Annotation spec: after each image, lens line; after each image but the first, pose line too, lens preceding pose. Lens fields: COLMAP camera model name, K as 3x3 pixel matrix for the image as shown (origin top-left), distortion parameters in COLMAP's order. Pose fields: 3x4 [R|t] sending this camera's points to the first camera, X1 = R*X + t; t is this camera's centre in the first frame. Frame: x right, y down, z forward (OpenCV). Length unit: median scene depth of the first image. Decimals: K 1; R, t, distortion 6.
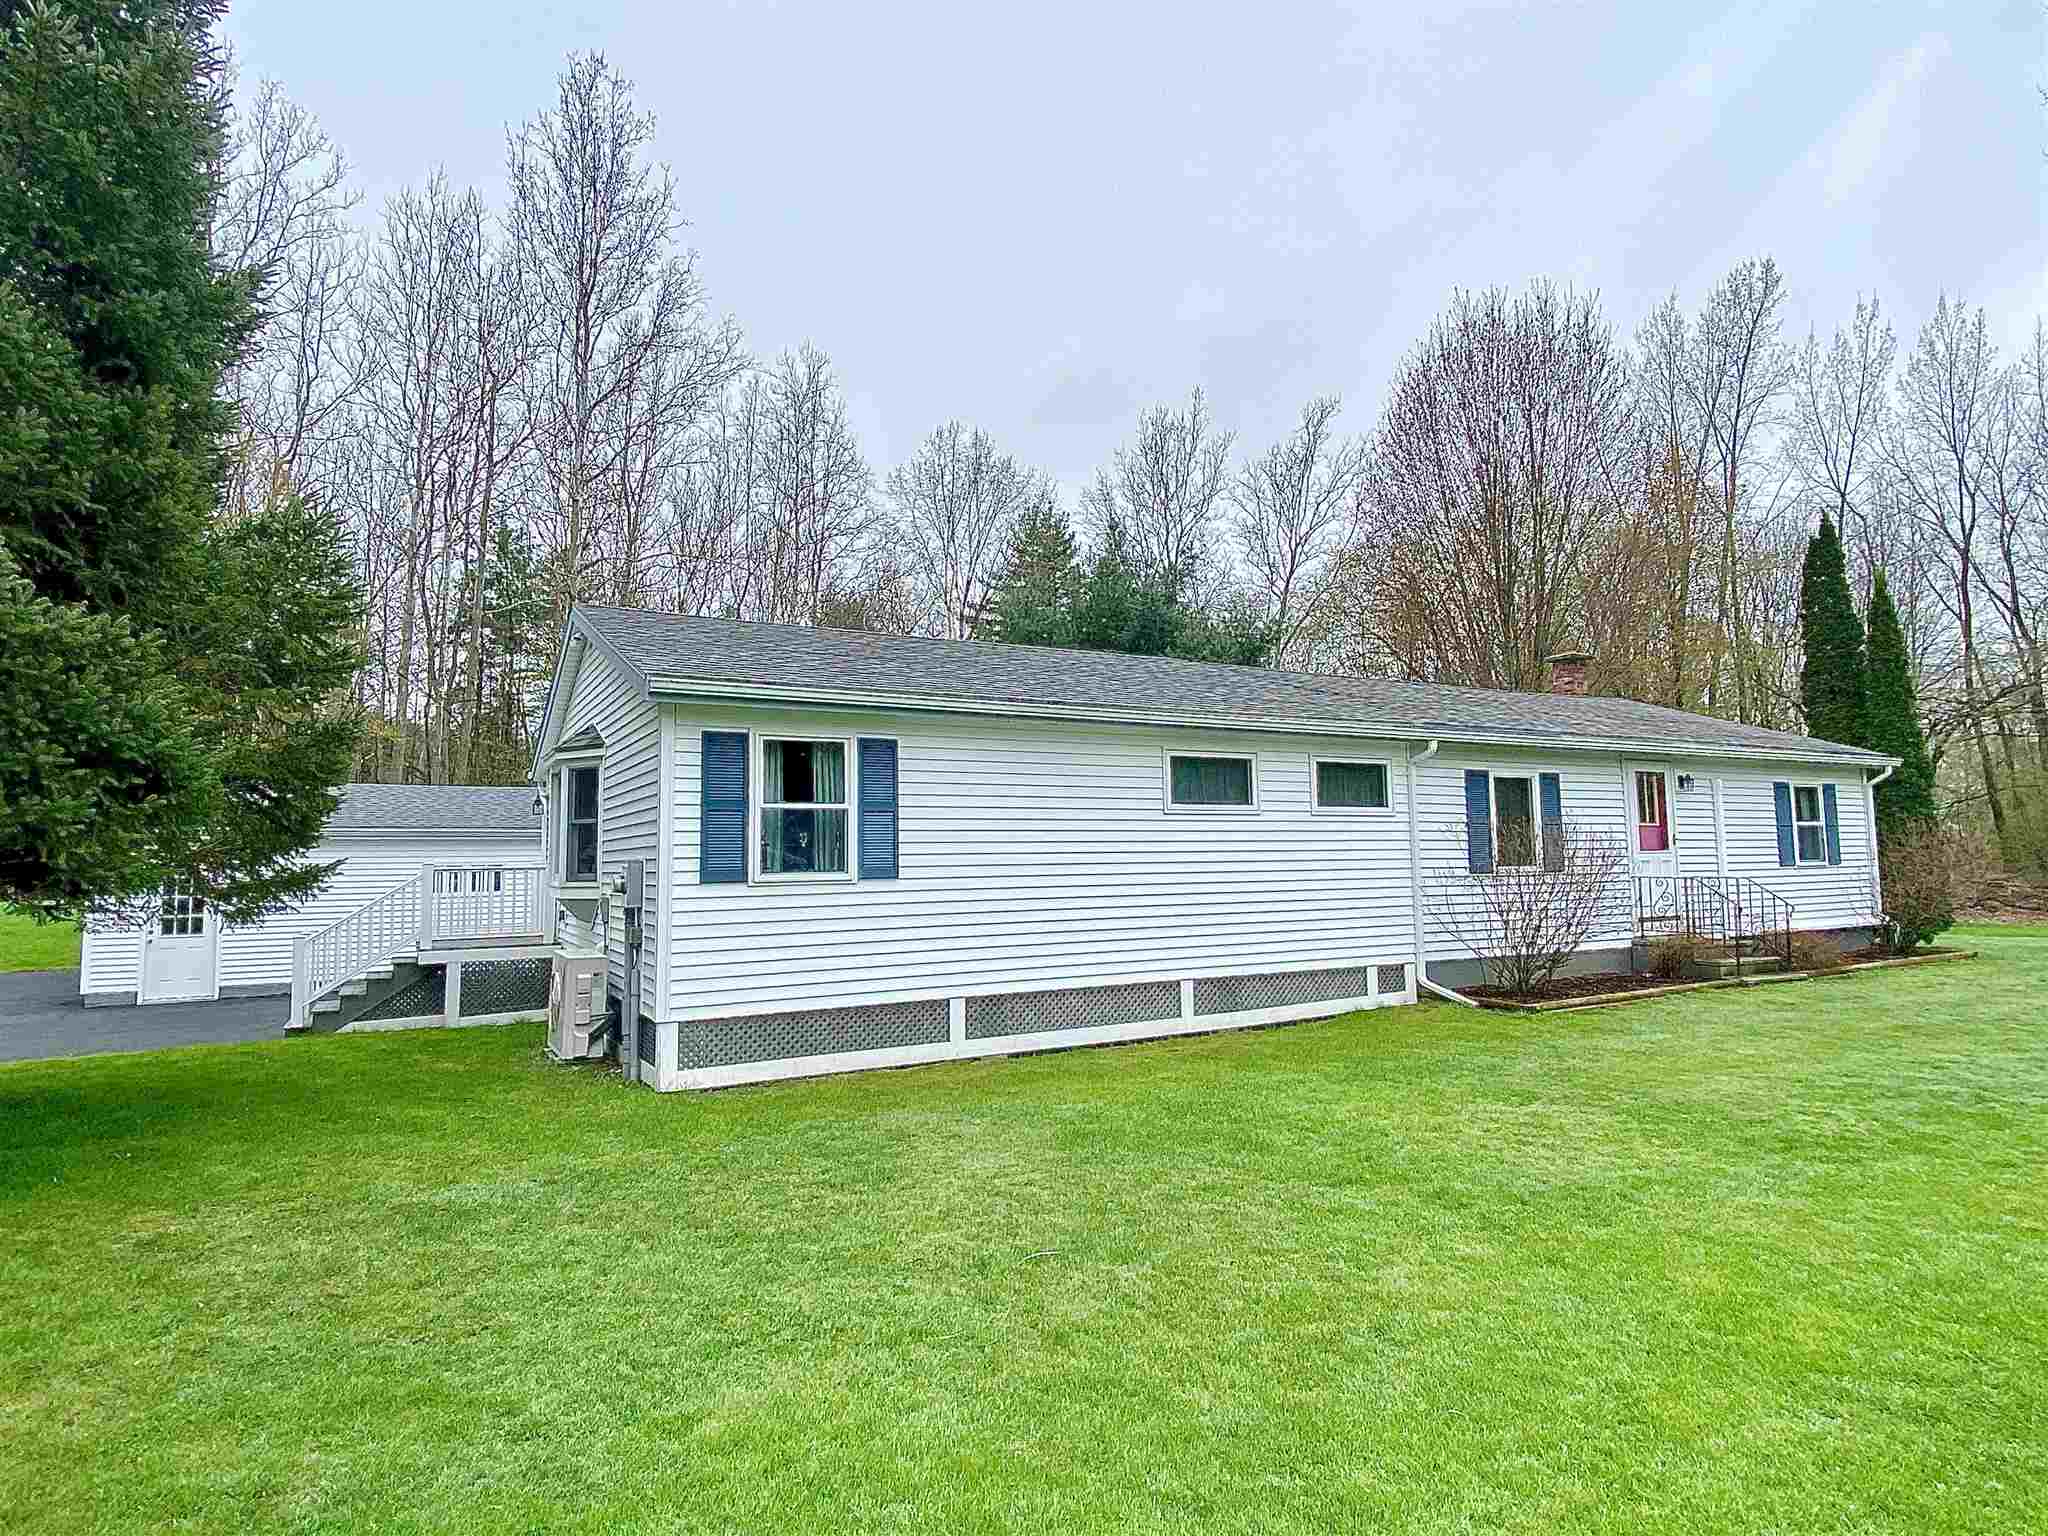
lens RADIAL K [[1146.7, 0, 1024.0], [0, 1146.7, 768.0], [0, 0, 1]] dist [0.012121, -0.000054]
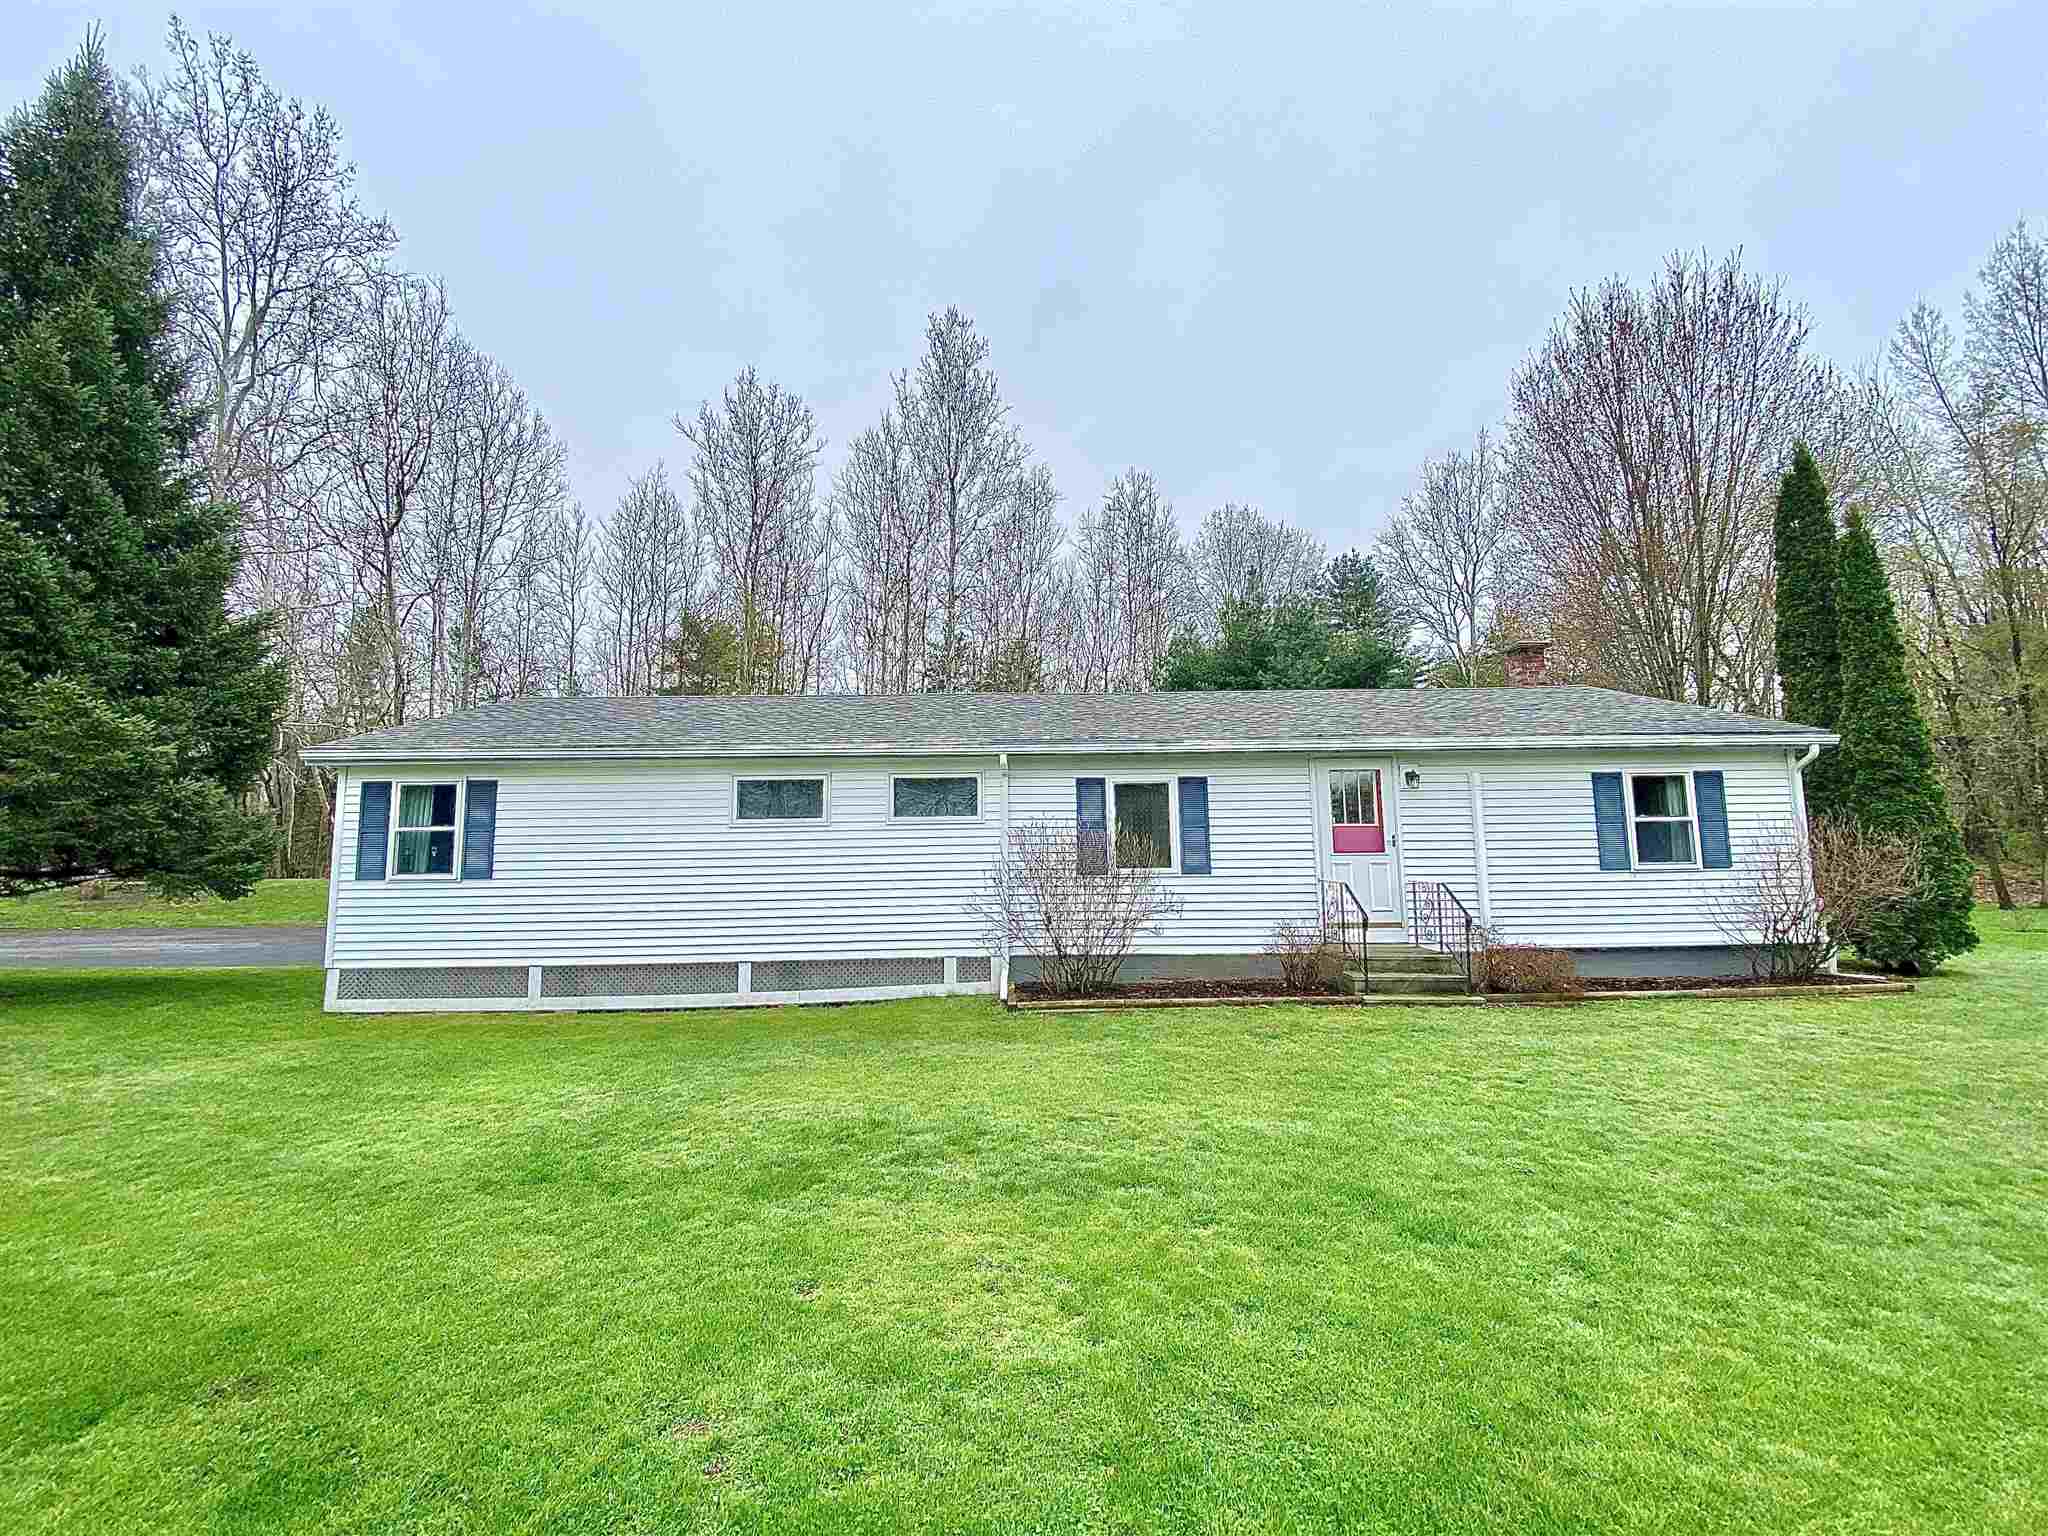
lens RADIAL K [[827.2, 0, 1024.0], [0, 827.2, 768.0], [0, 0, 1]] dist [0.002939, 0.000218]
pose [[0.883661, -0.042169, -0.466224, 0.698155], [0.040517, 0.999087, -0.013570, 0.000464], [0.466370, -0.006898, 0.884563, 0.298806]]
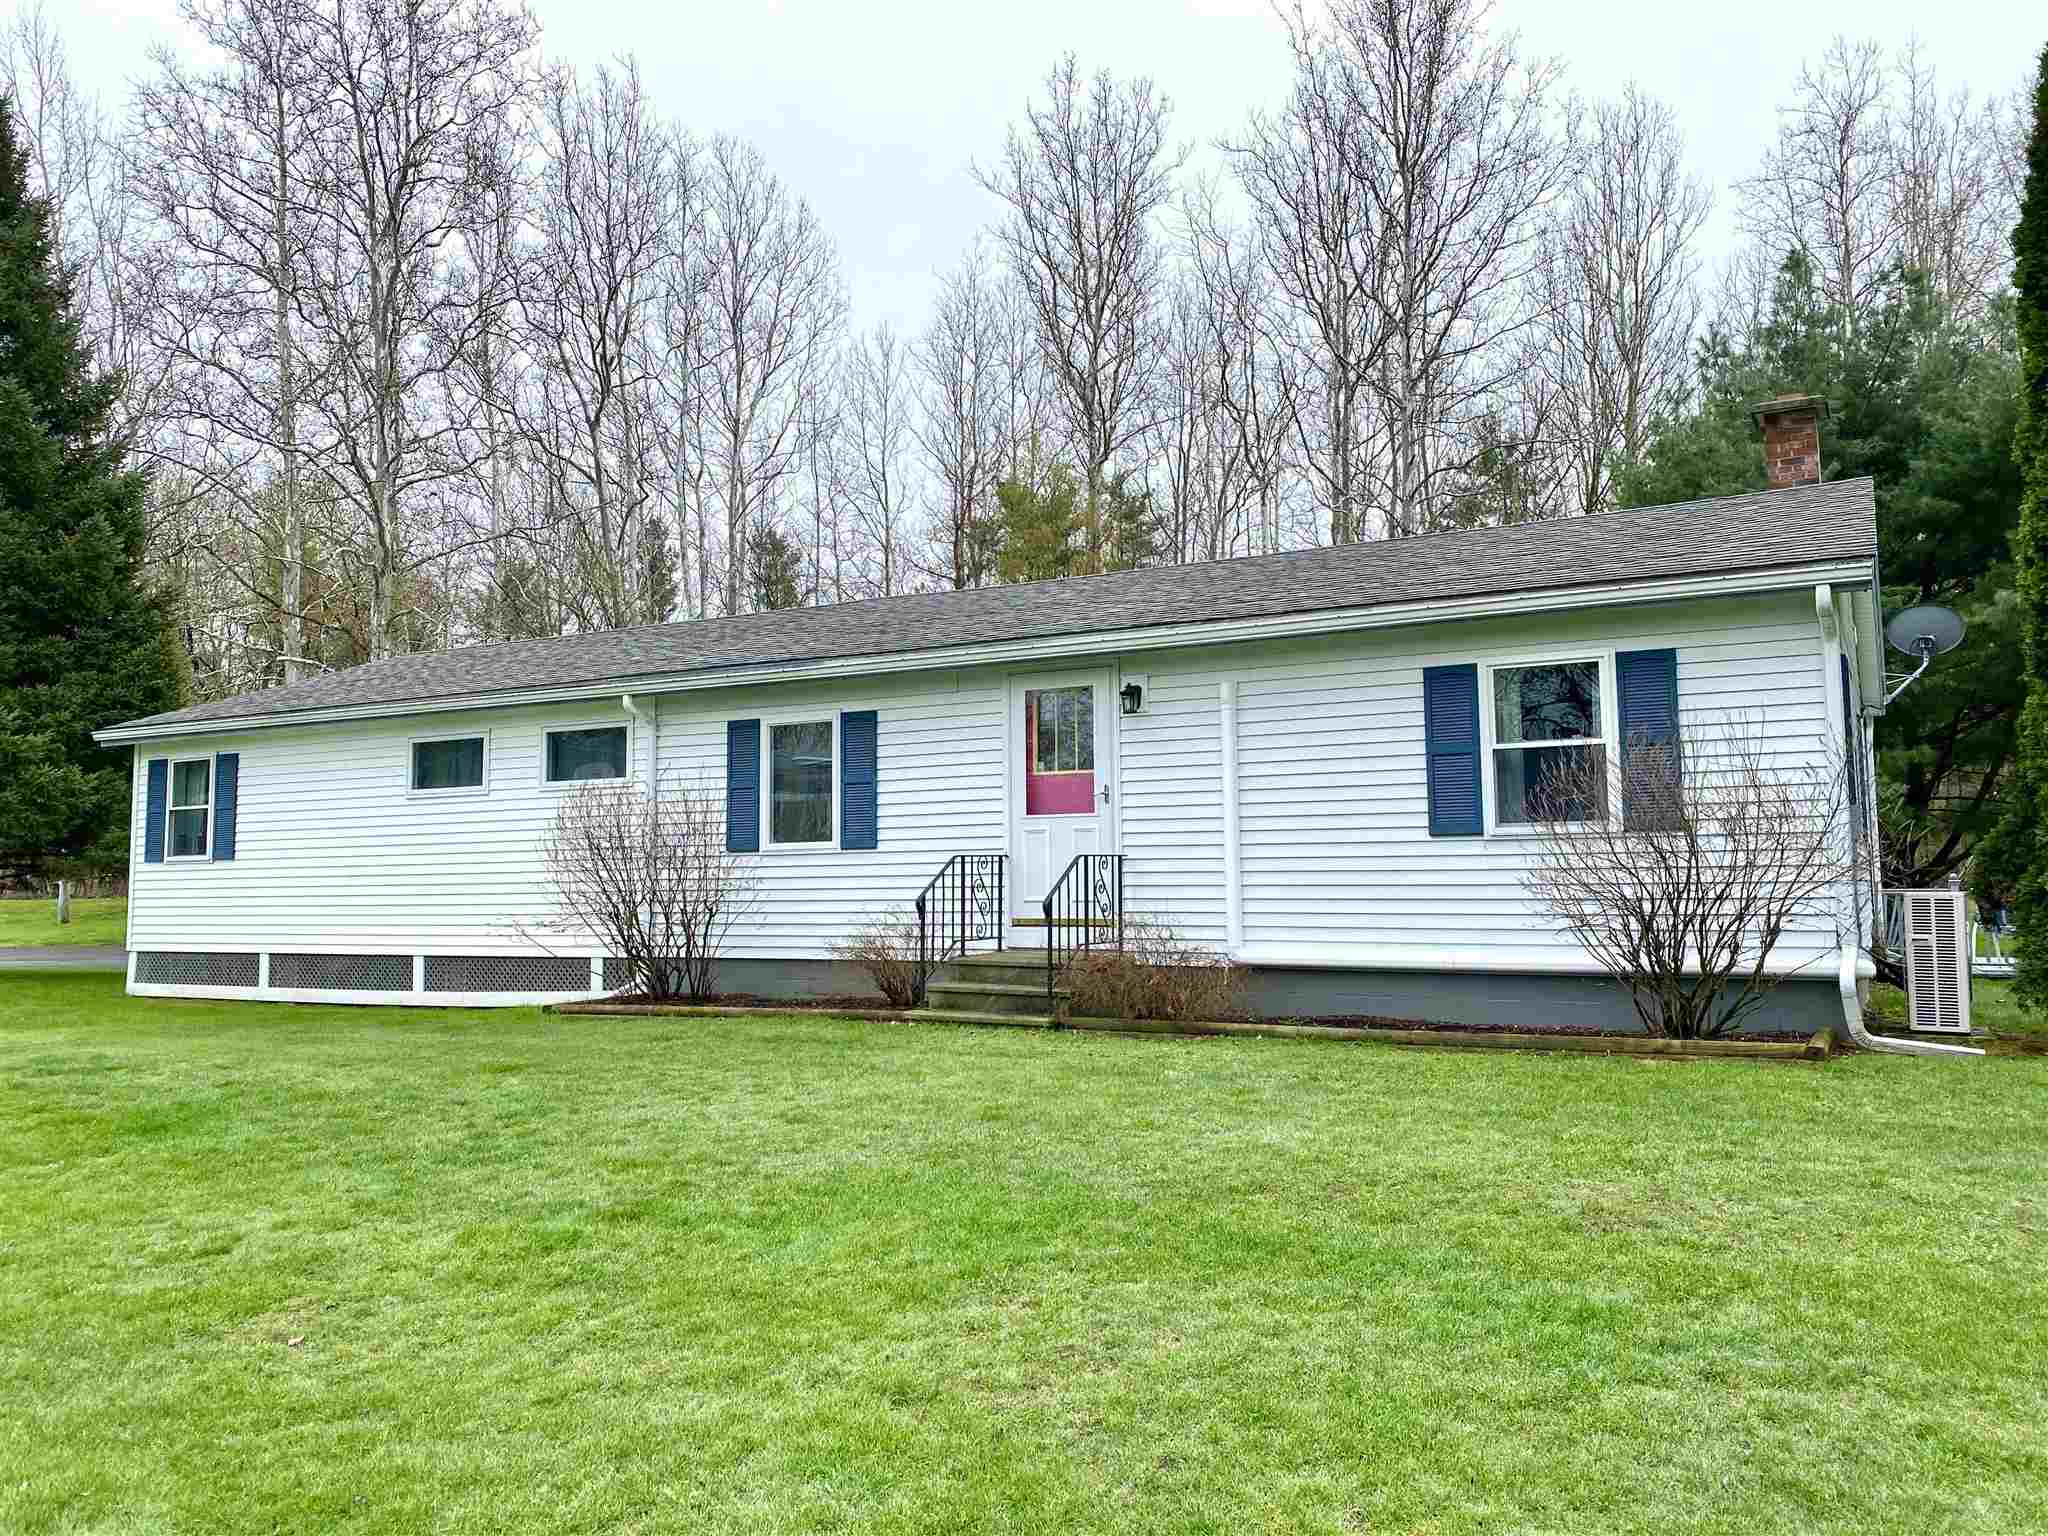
lens RADIAL K [[1431.3, 0, 1024.0], [0, 1431.3, 768.0], [0, 0, 1]] dist [-0.010683, -0.002087]
pose [[0.570191, -0.042146, -0.820430, 1.302267], [0.090934, 0.995784, 0.012045, 0.039719], [0.816464, -0.081473, 0.571620, 0.601209]]
